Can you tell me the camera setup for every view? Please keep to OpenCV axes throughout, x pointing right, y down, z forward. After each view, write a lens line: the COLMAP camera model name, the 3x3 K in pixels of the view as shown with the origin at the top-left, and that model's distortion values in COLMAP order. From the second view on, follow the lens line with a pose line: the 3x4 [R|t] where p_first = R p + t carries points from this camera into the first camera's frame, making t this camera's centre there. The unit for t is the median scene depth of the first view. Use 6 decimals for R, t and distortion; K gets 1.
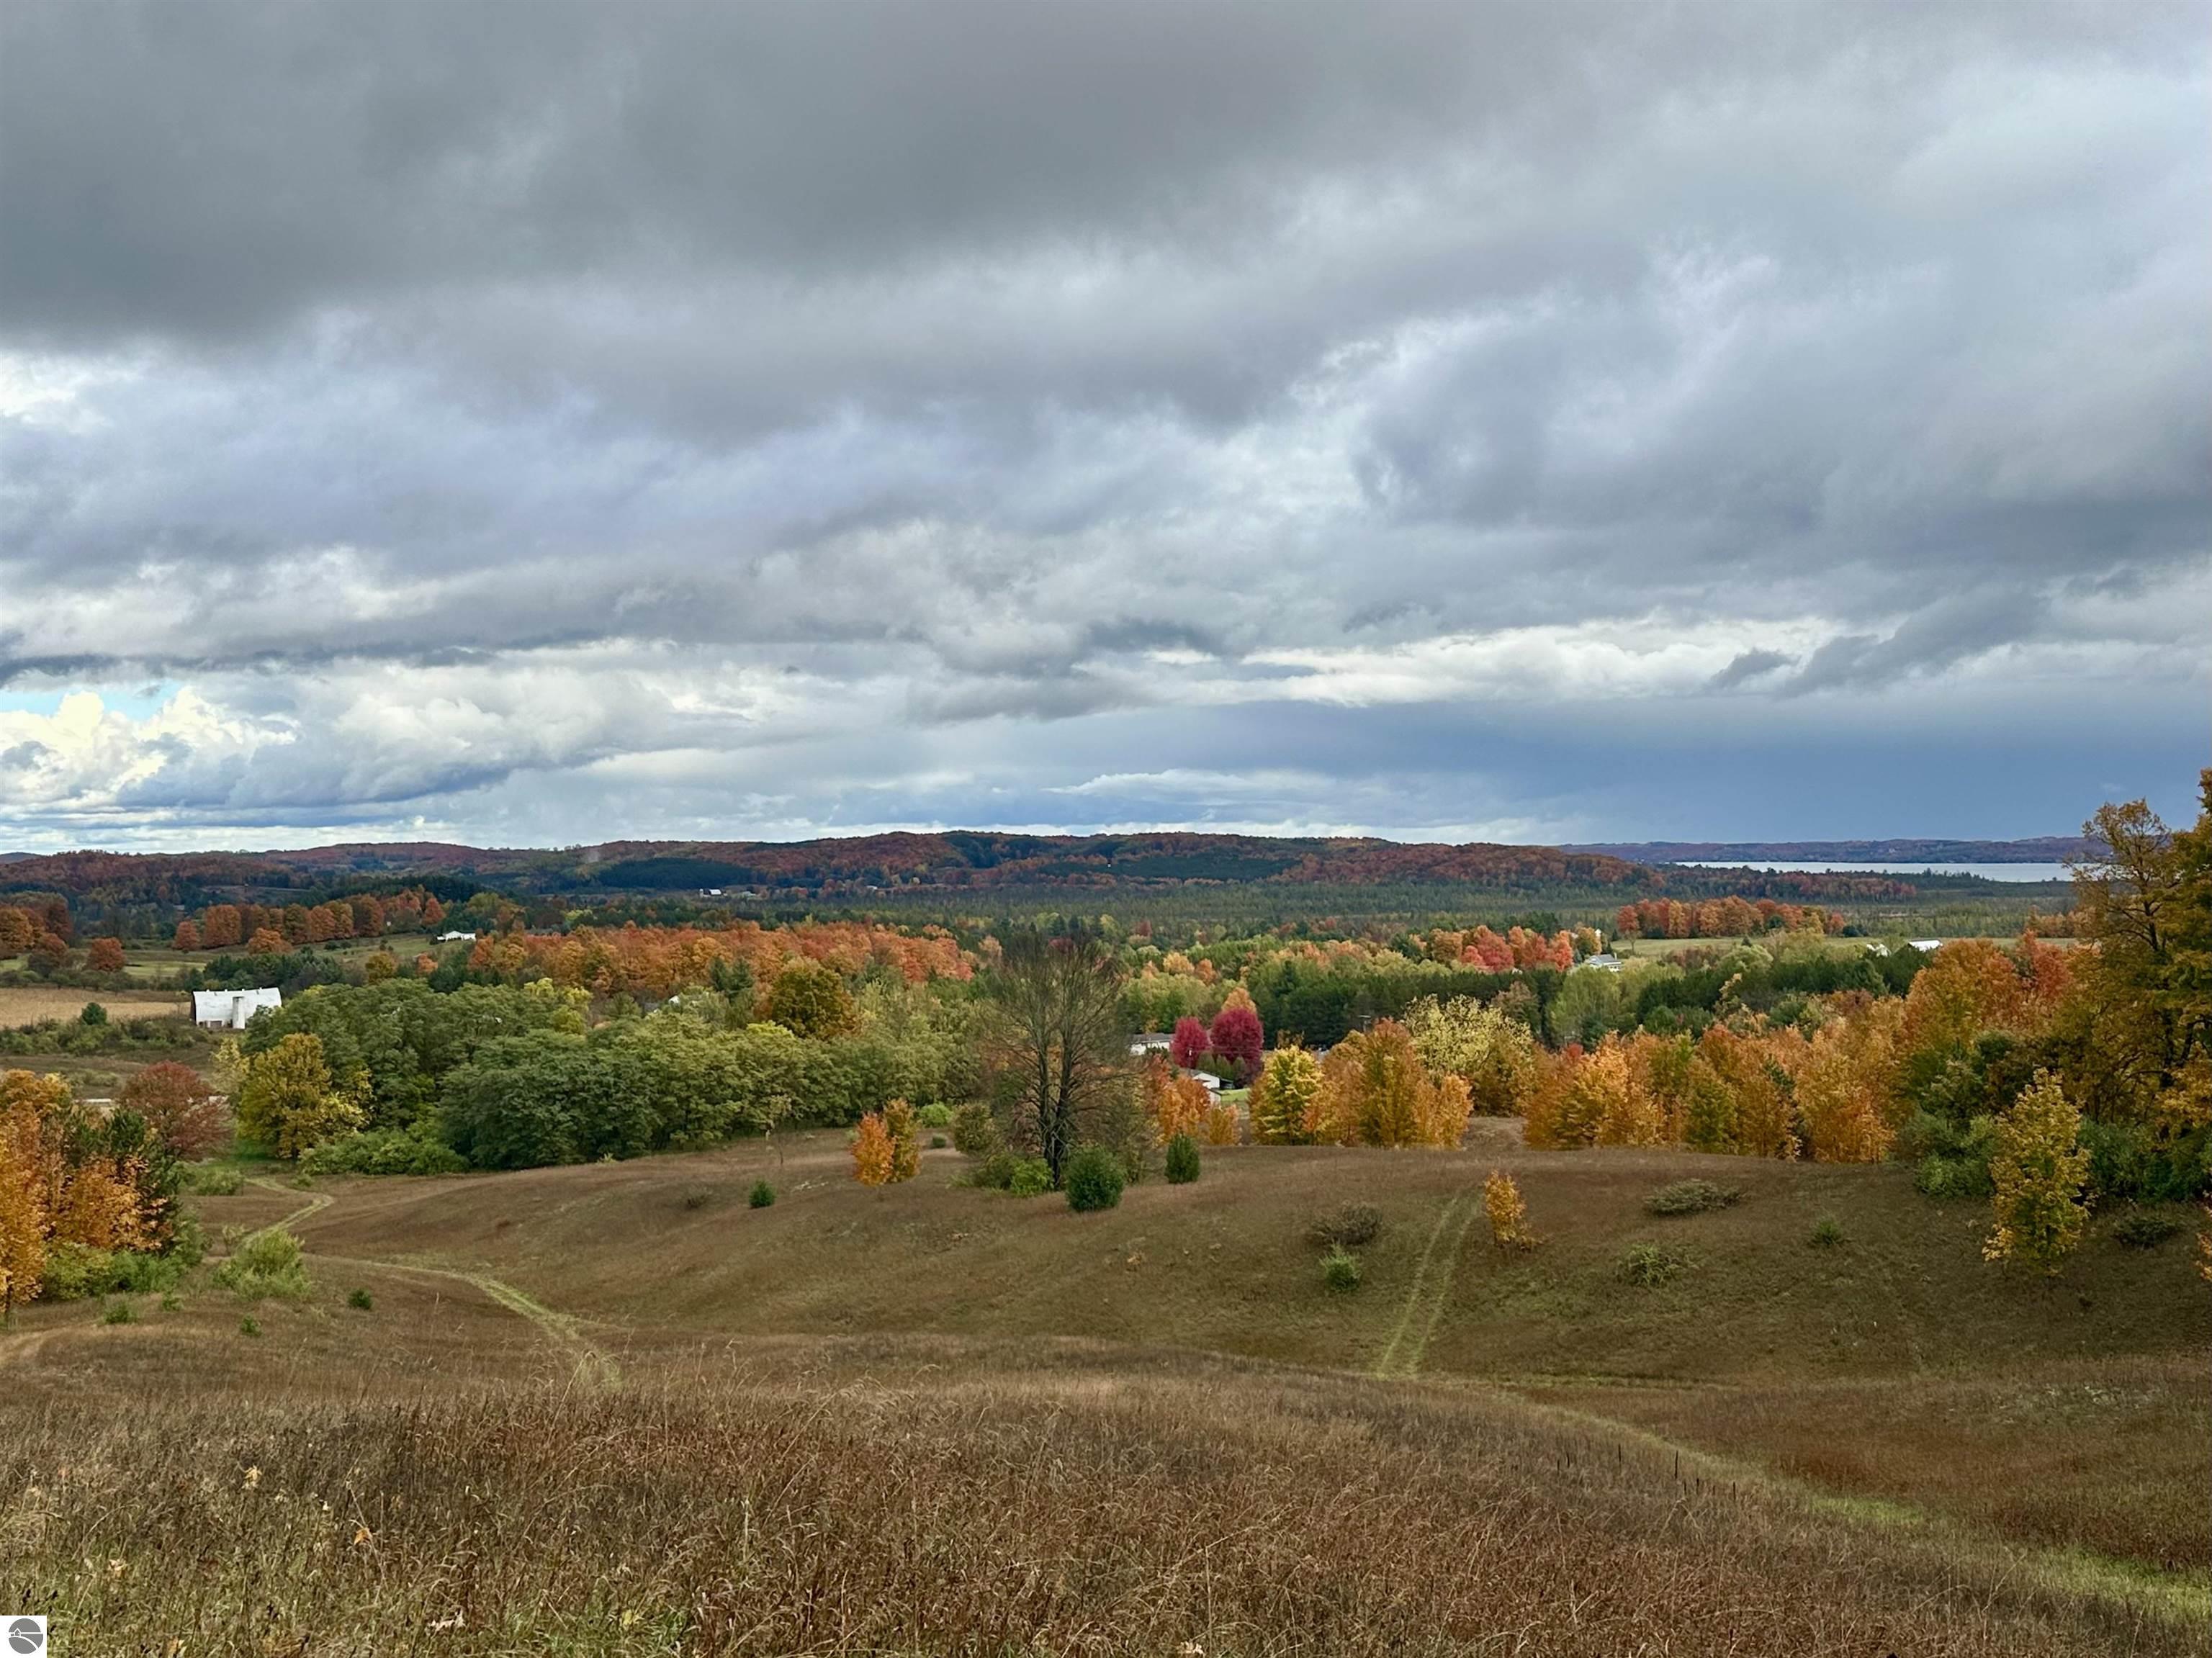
lens RADIAL K [[2387.4, 0, 1098.5], [0, 2387.4, 801.7], [0, 0, 1]] dist [0.181225, -0.349592]
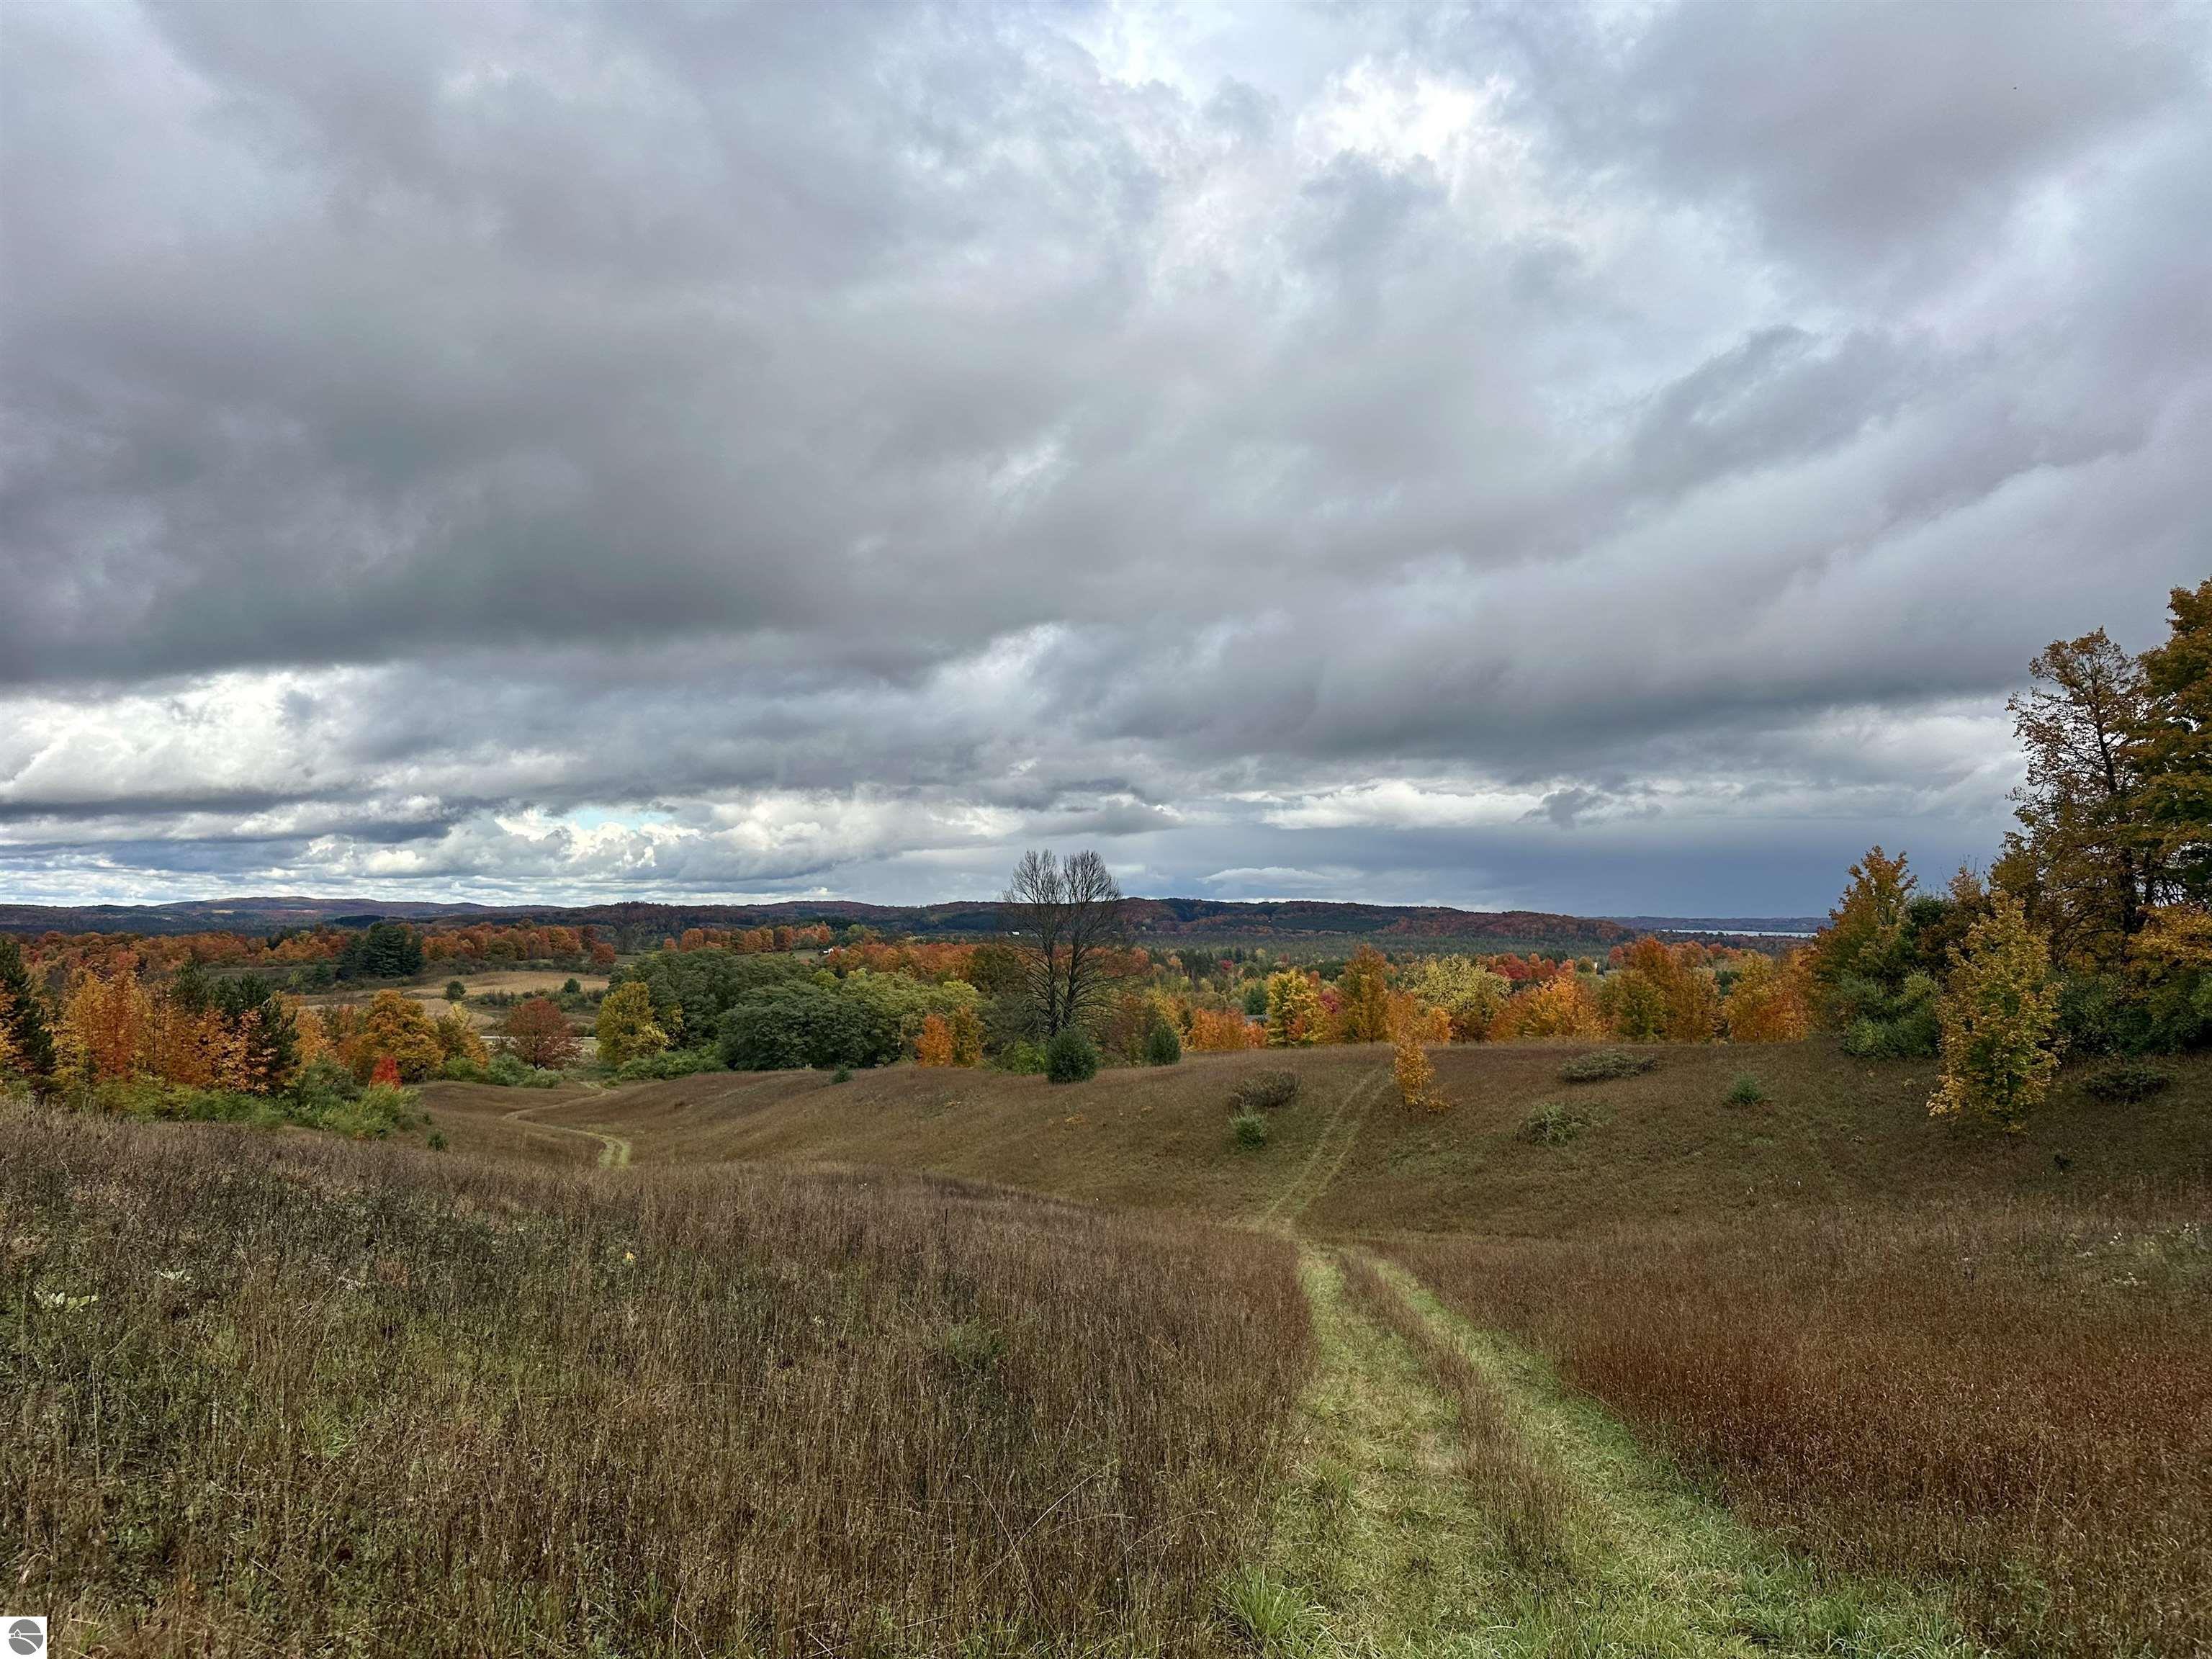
lens RADIAL K [[1525.8, 0, 1111.0], [0, 1525.8, 818.0], [0, 0, 1]] dist [0.167255, -0.309004]
pose [[0.994678, 0.010053, -0.102541, 0.043845], [-0.014386, 0.999031, -0.041602, 0.037220], [0.102024, 0.042855, 0.993858, 0.139785]]
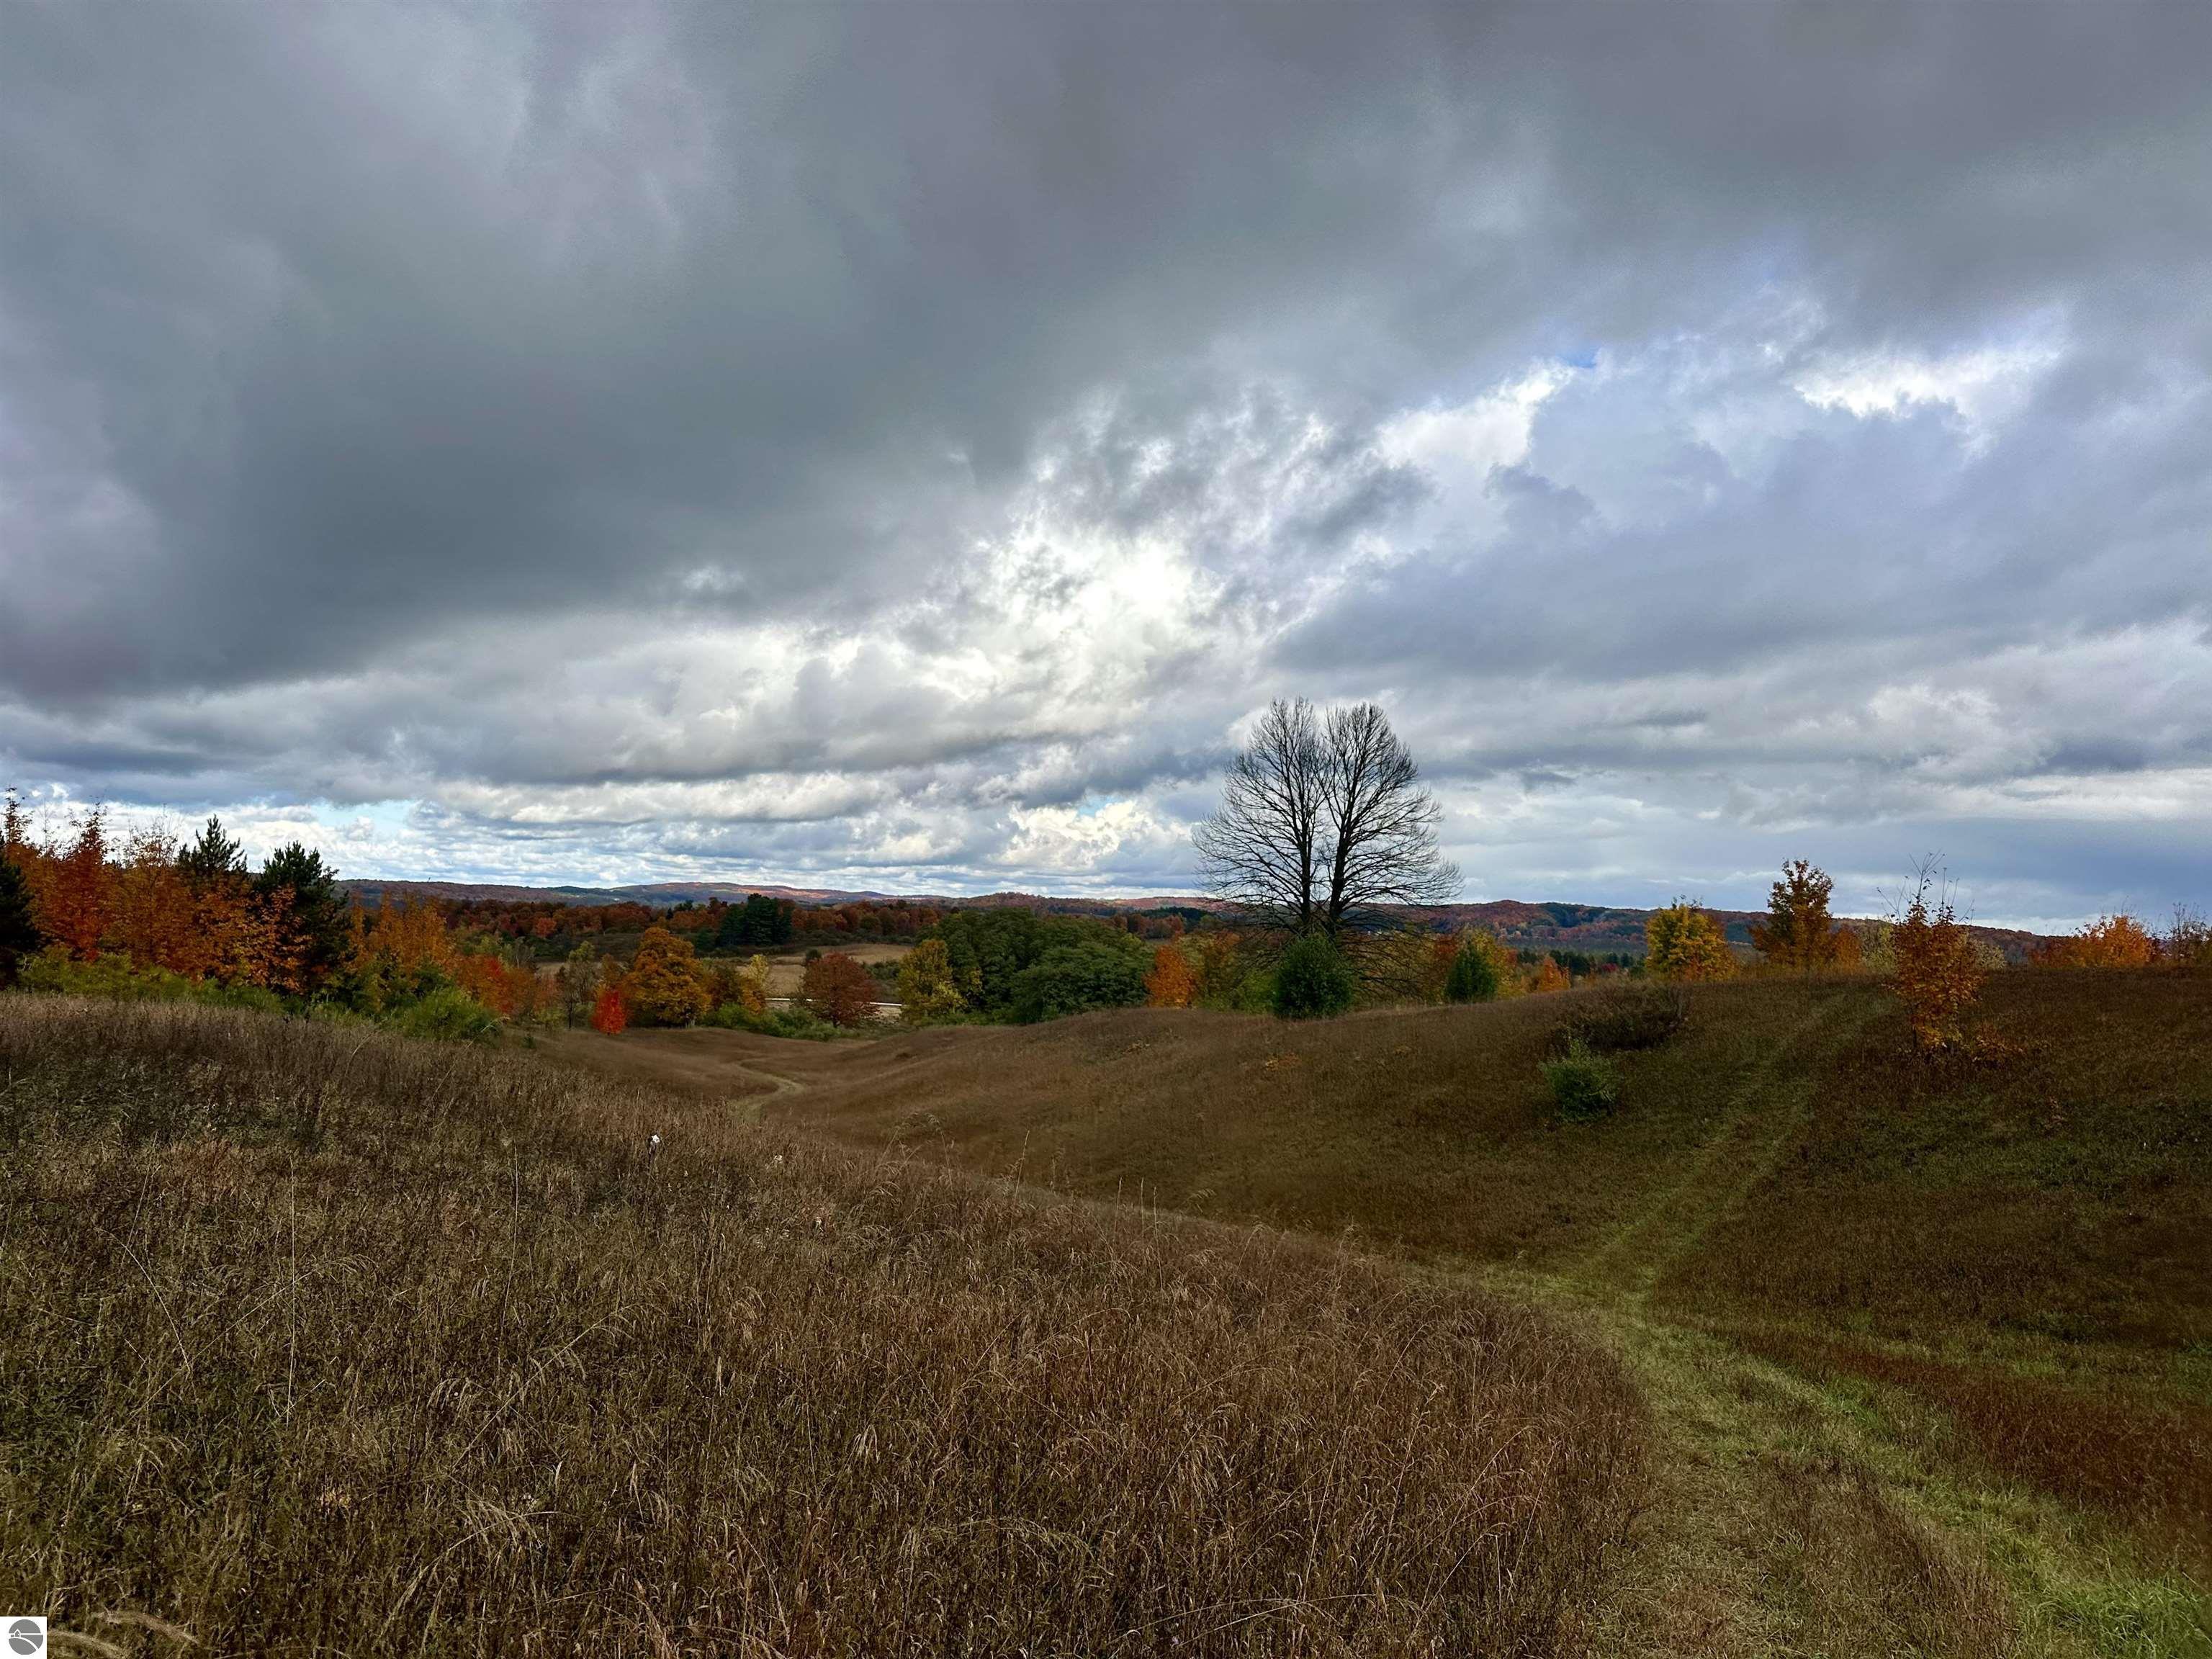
lens RADIAL K [[1527.5, 0, 1092.7], [0, 1527.5, 829.5], [0, 0, 1]] dist [0.171041, -0.314496]
pose [[0.938594, 0.021577, -0.344347, 0.047324], [-0.033282, 0.999050, -0.028118, 0.062033], [0.343414, 0.037852, 0.938421, 0.261882]]
